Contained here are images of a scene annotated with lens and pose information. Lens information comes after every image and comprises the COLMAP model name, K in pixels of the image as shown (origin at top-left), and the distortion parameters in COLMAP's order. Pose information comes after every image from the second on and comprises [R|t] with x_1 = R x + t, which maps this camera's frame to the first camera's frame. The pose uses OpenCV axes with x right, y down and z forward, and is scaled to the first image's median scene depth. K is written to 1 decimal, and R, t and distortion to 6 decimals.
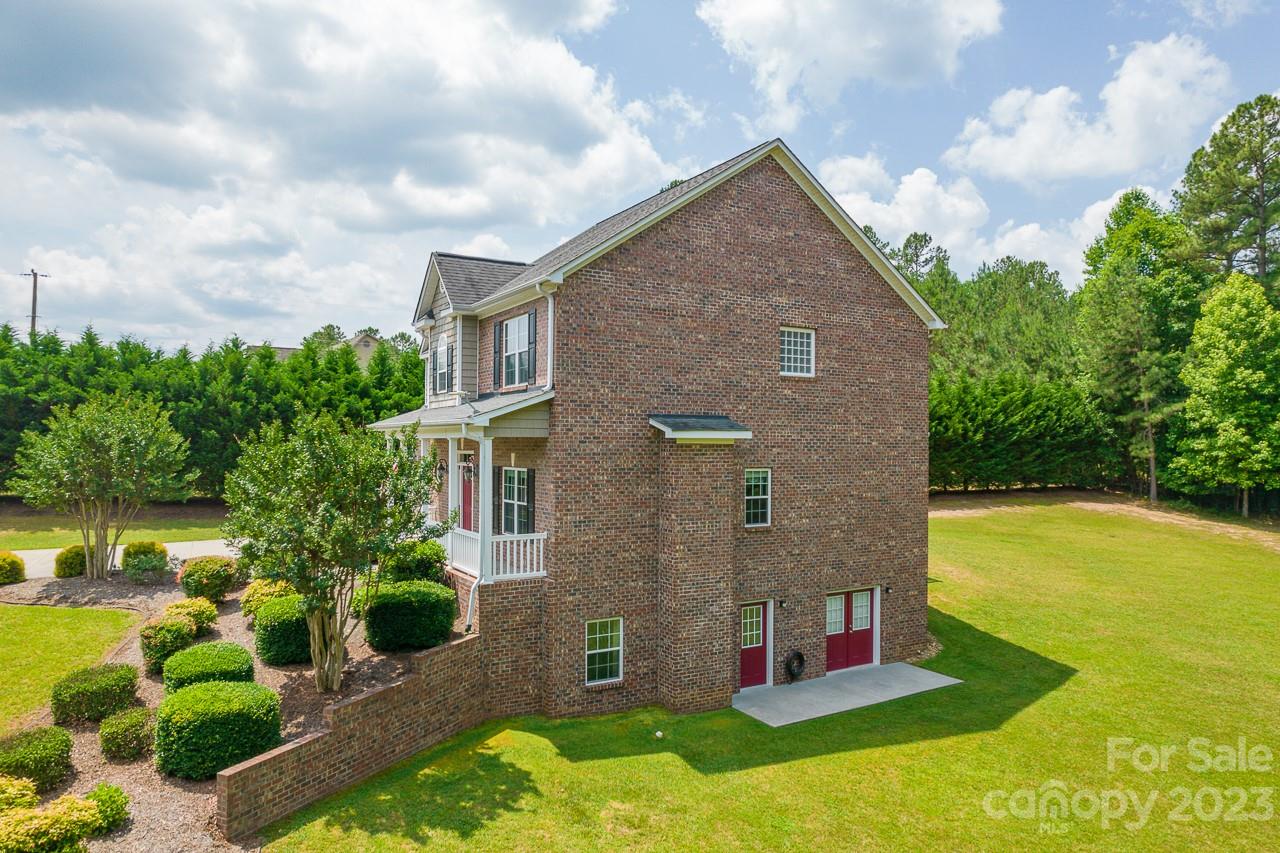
lens RADIAL K [[823.8, 0, 651.4], [0, 823.8, 428.8], [0, 0, 1]] dist [-0.064086, 0.059895]
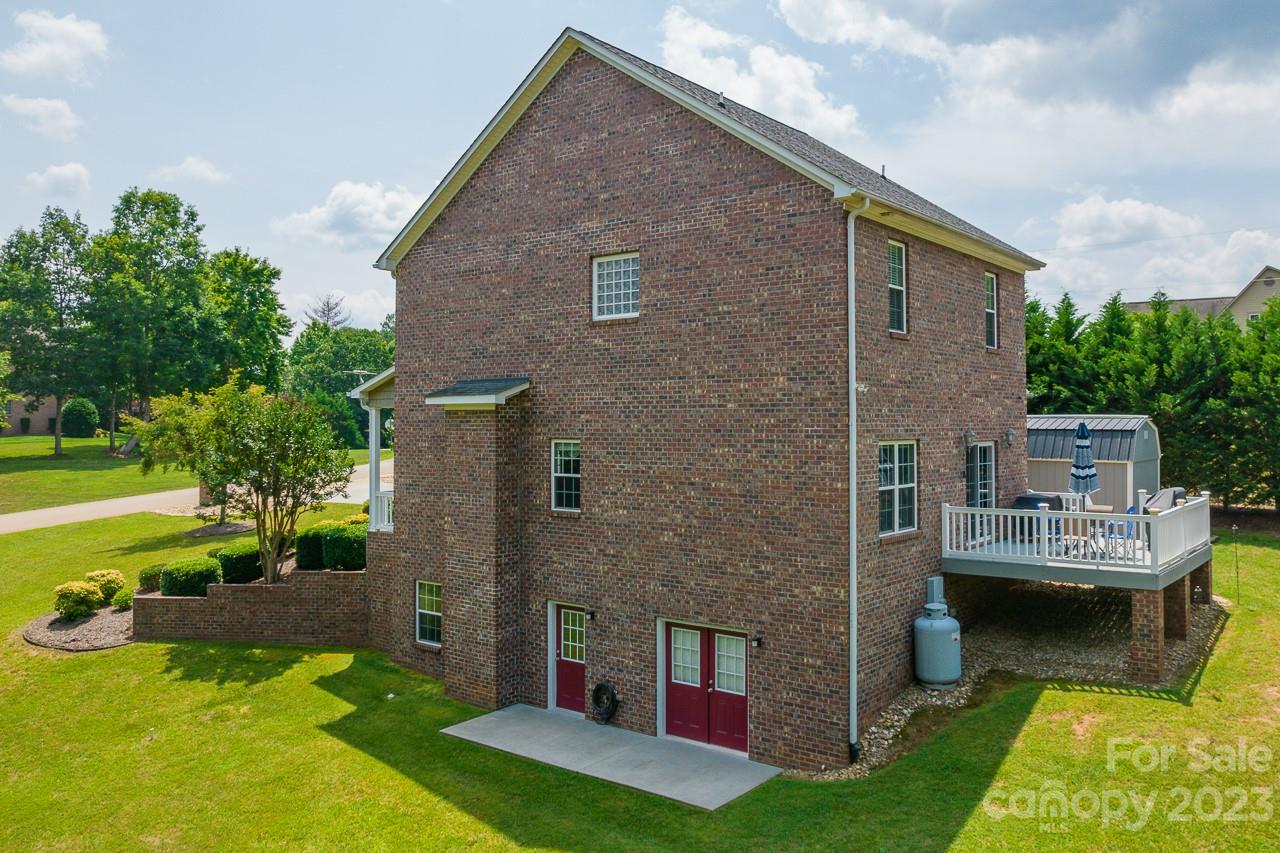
lens RADIAL K [[1005.5, 0, 640.1], [0, 1005.5, 384.6], [0, 0, 1]] dist [-0.044195, -0.005146]
pose [[0.337433, -0.041034, -0.940455, 1.084501], [0.019093, 0.999142, -0.036744, 0.031755], [0.941156, -0.005557, 0.337927, 0.732288]]
